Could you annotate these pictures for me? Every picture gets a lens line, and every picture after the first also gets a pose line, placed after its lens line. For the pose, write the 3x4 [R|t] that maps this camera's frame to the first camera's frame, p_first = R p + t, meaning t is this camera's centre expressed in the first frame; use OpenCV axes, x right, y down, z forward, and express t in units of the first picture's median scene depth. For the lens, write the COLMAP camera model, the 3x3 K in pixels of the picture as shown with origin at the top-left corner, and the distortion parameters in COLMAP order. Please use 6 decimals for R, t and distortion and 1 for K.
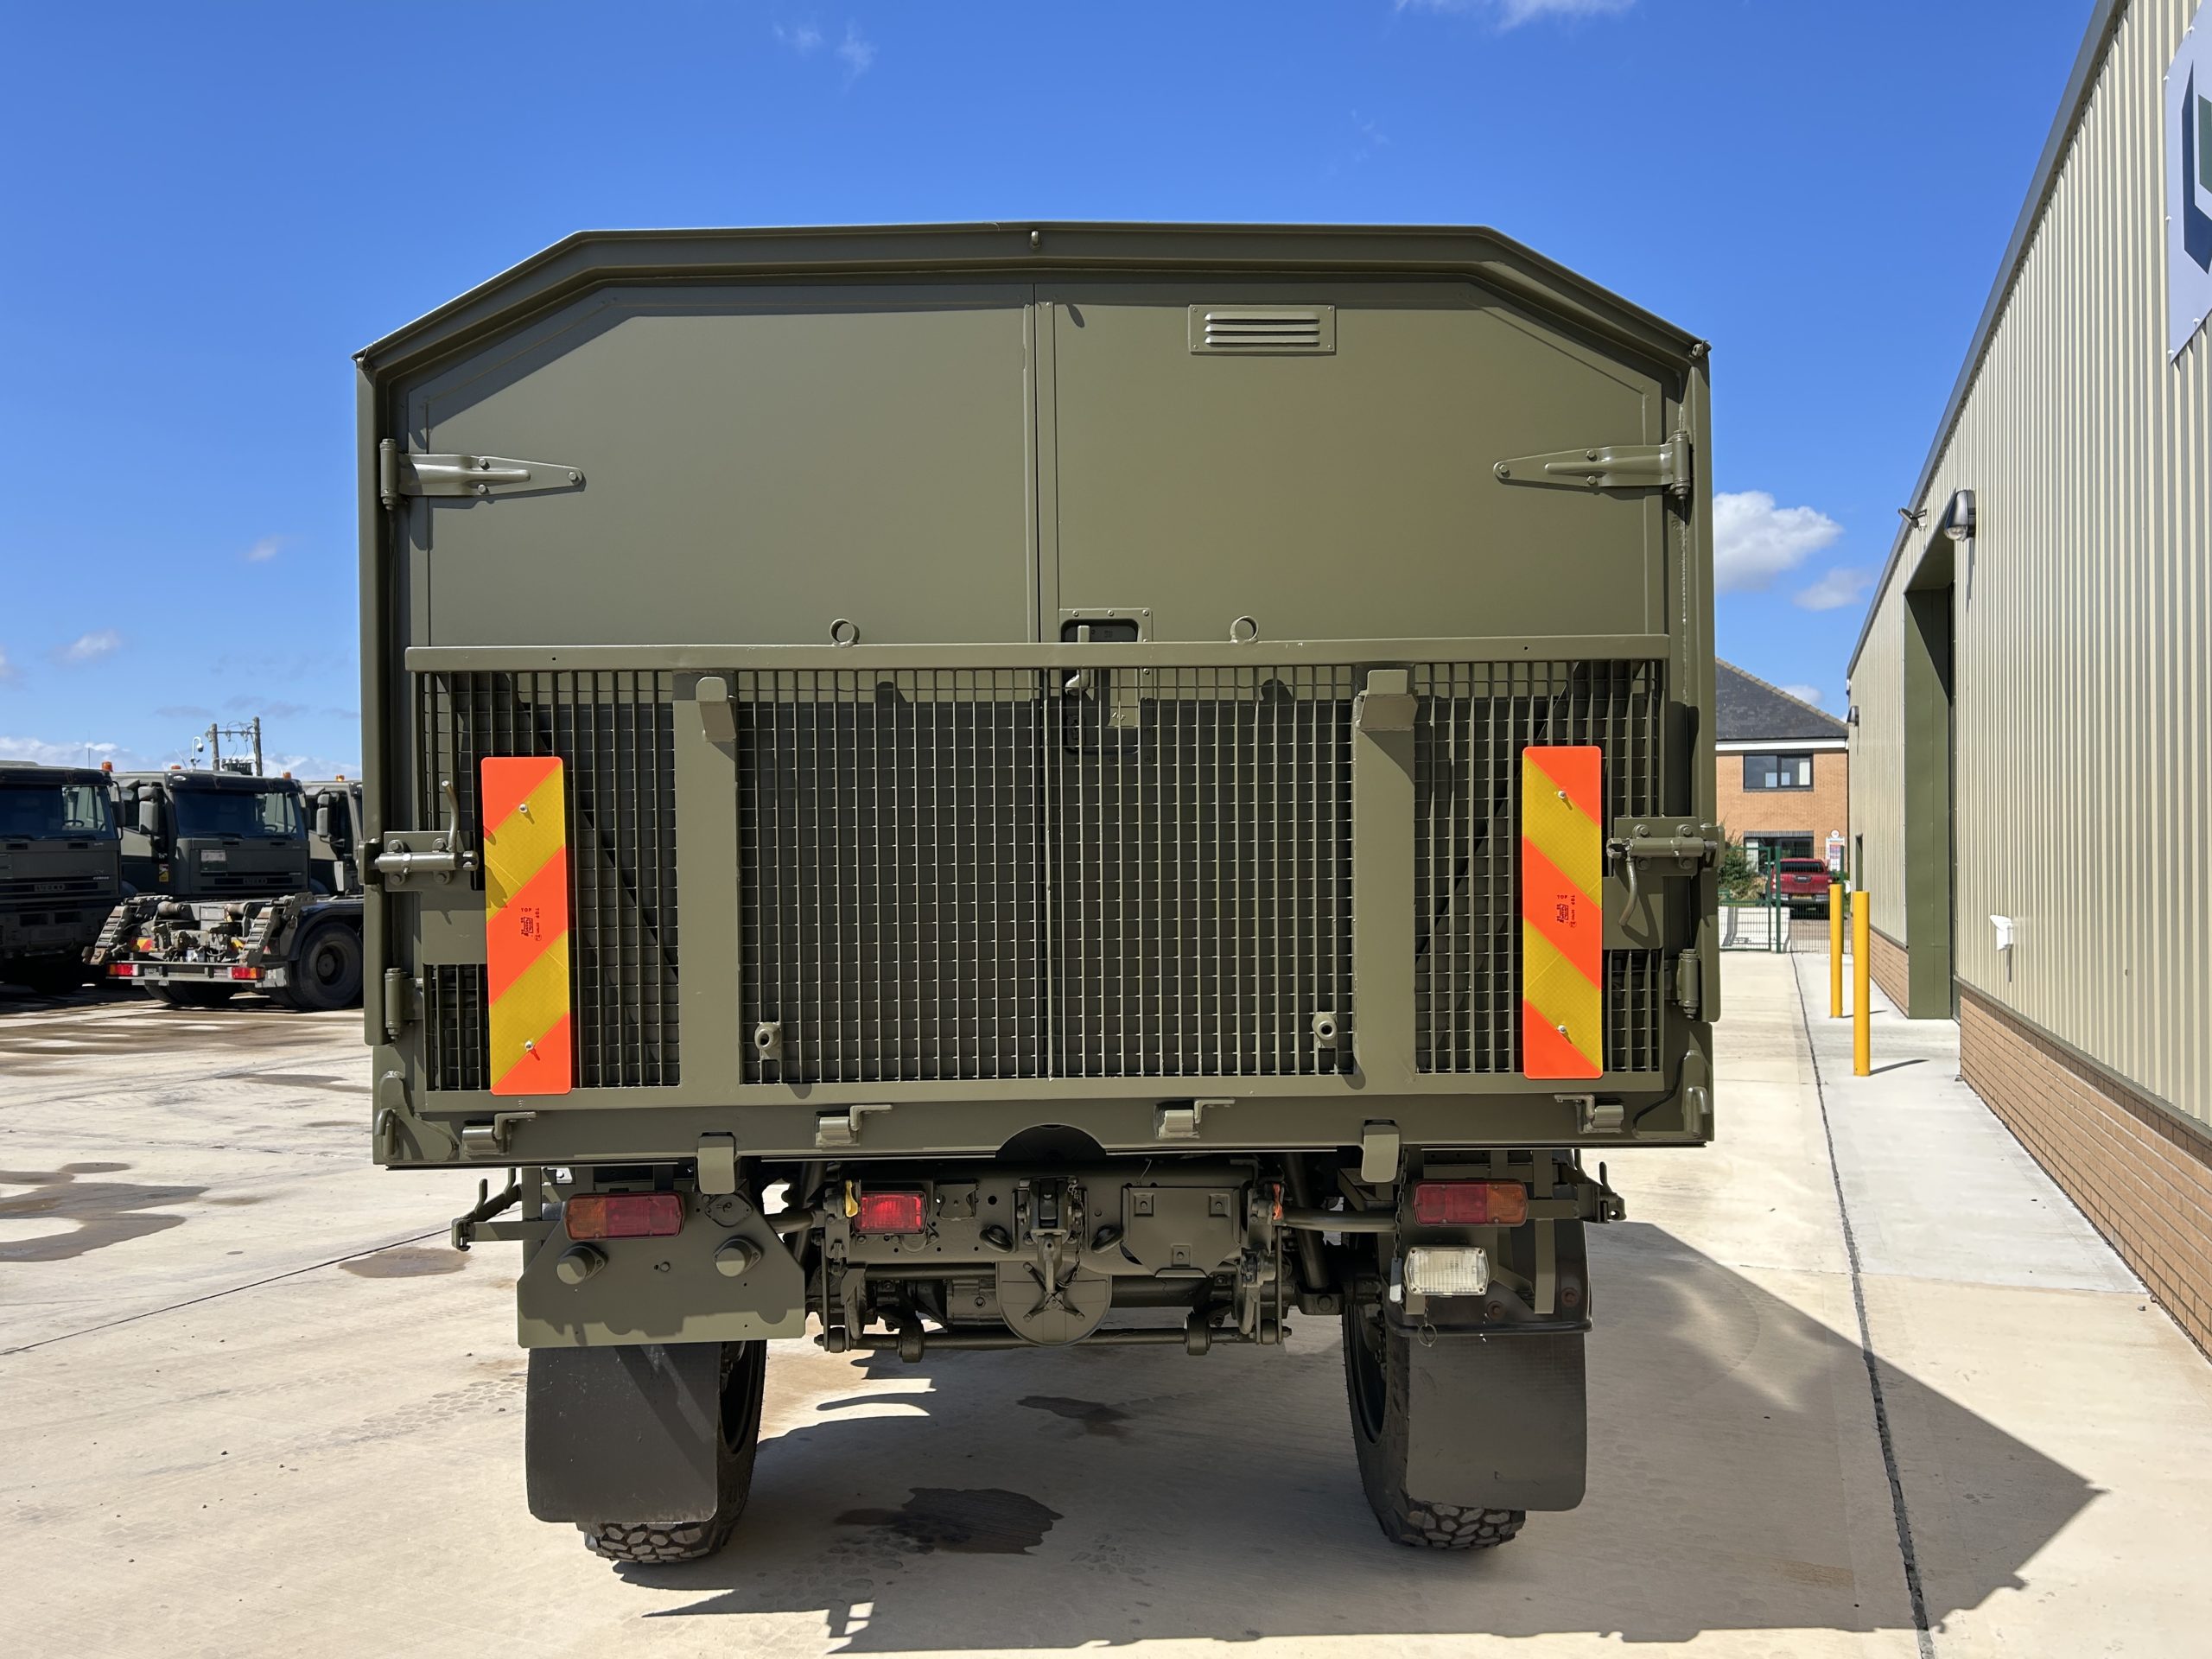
lens RADIAL K [[1667.1, 0, 1100.6], [0, 1667.1, 850.2], [0, 0, 1]] dist [0.052477, -0.051749]
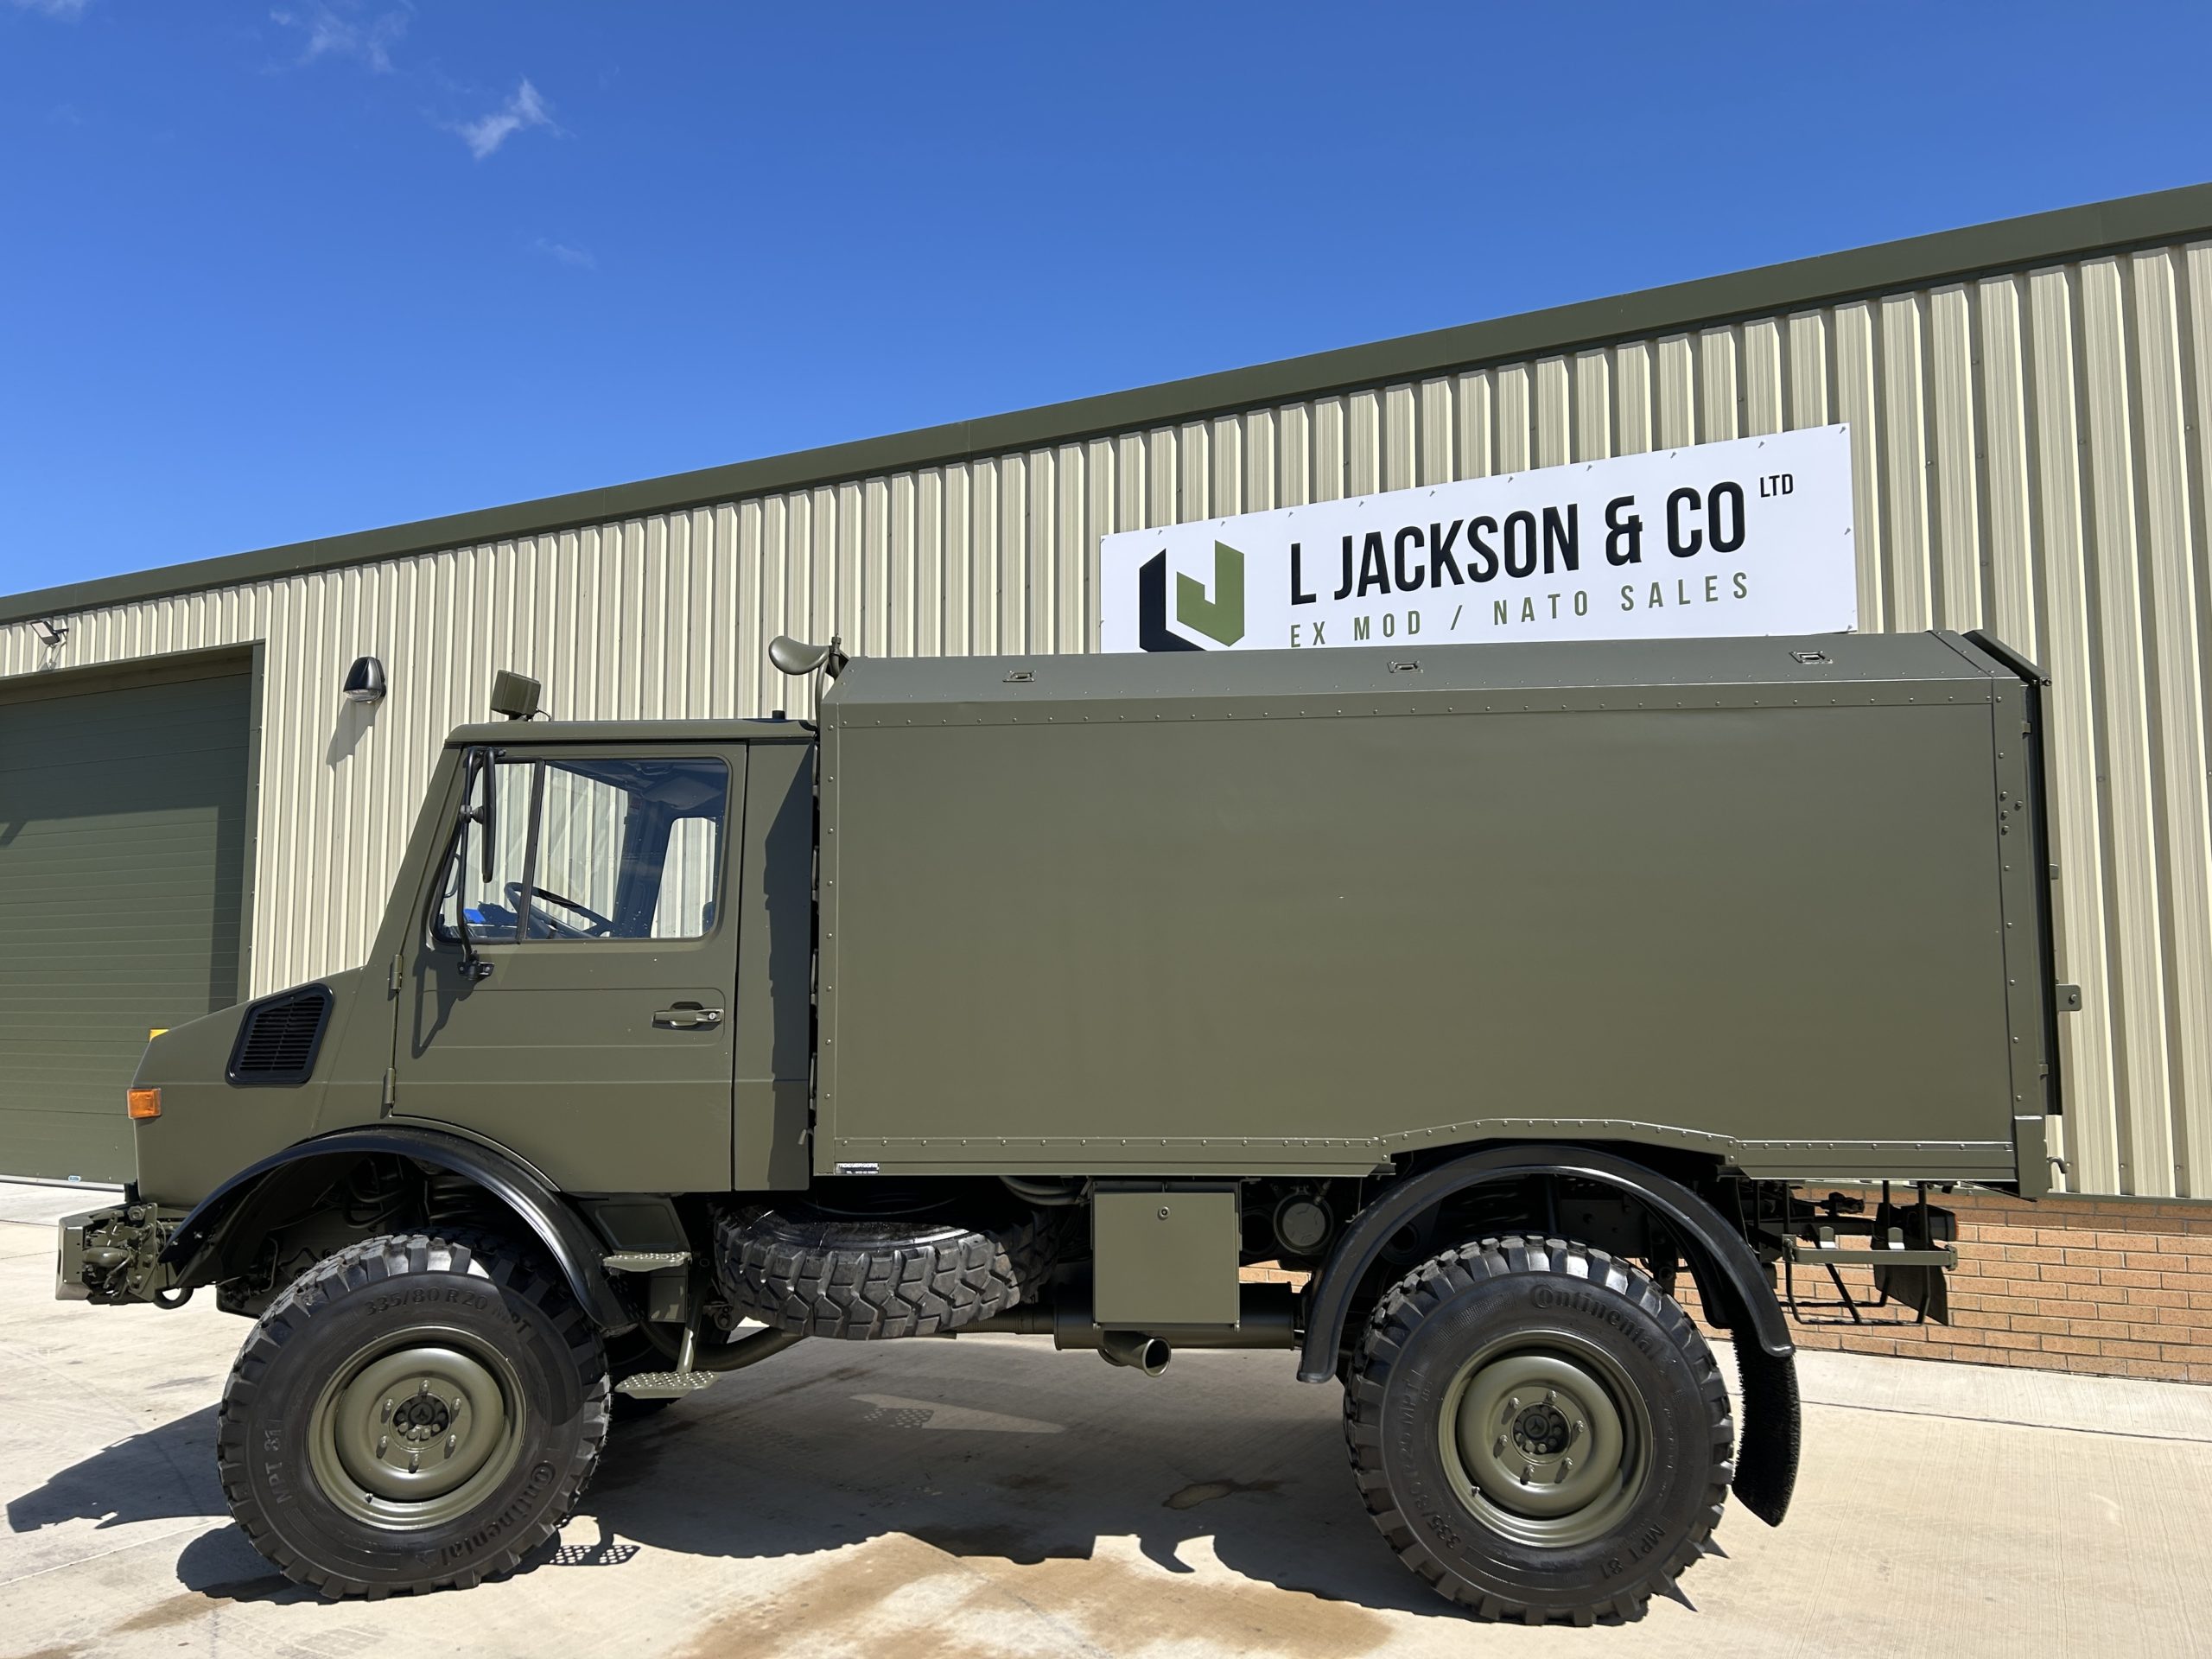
lens RADIAL K [[1667.1, 0, 1095.3], [0, 1667.1, 852.1], [0, 0, 1]] dist [0.052477, -0.051749]
pose [[0.099178, 0.090202, 0.990973, -1.224837], [-0.007449, 0.995922, -0.089907, 0.012654], [-0.995042, 0.001535, 0.099445, 1.015847]]
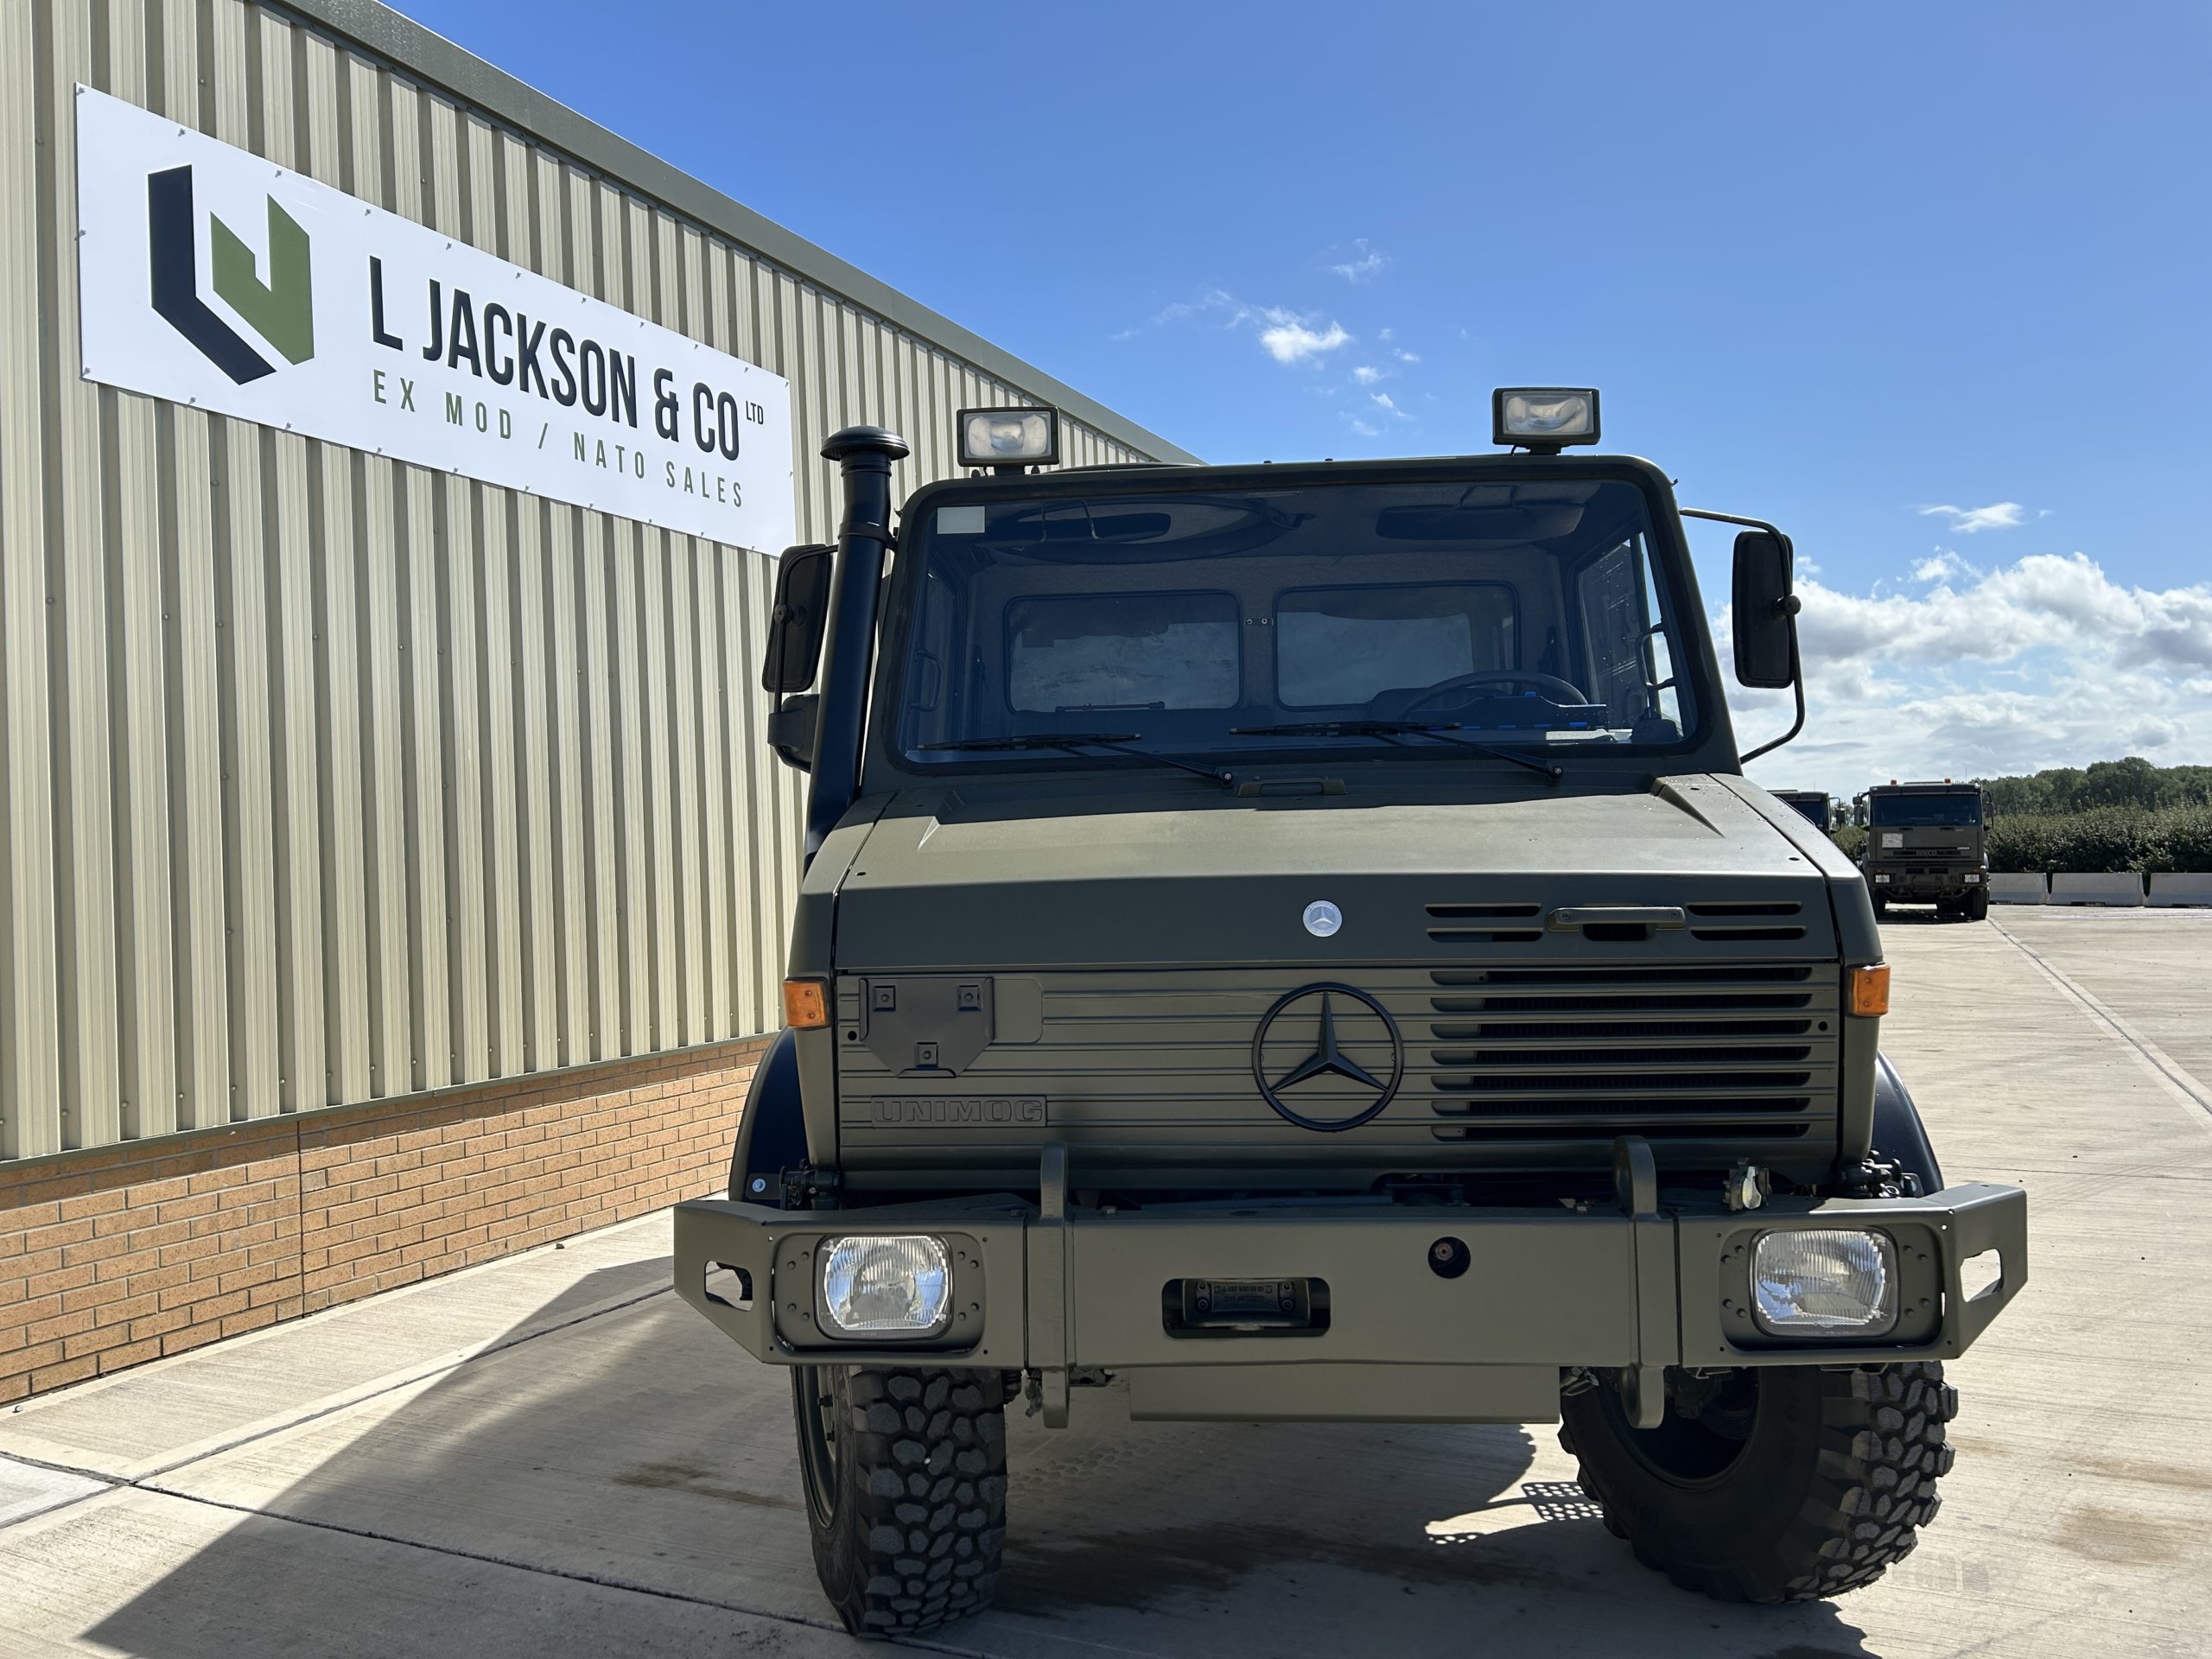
lens RADIAL K [[1667.1, 0, 1098.1], [0, 1667.1, 845.7], [0, 0, 1]] dist [0.052477, -0.051749]
pose [[-0.996920, 0.040478, 0.067169, -0.004316], [0.038790, 0.998903, -0.026247, 0.033707], [-0.068158, -0.023561, -0.997396, 2.324496]]
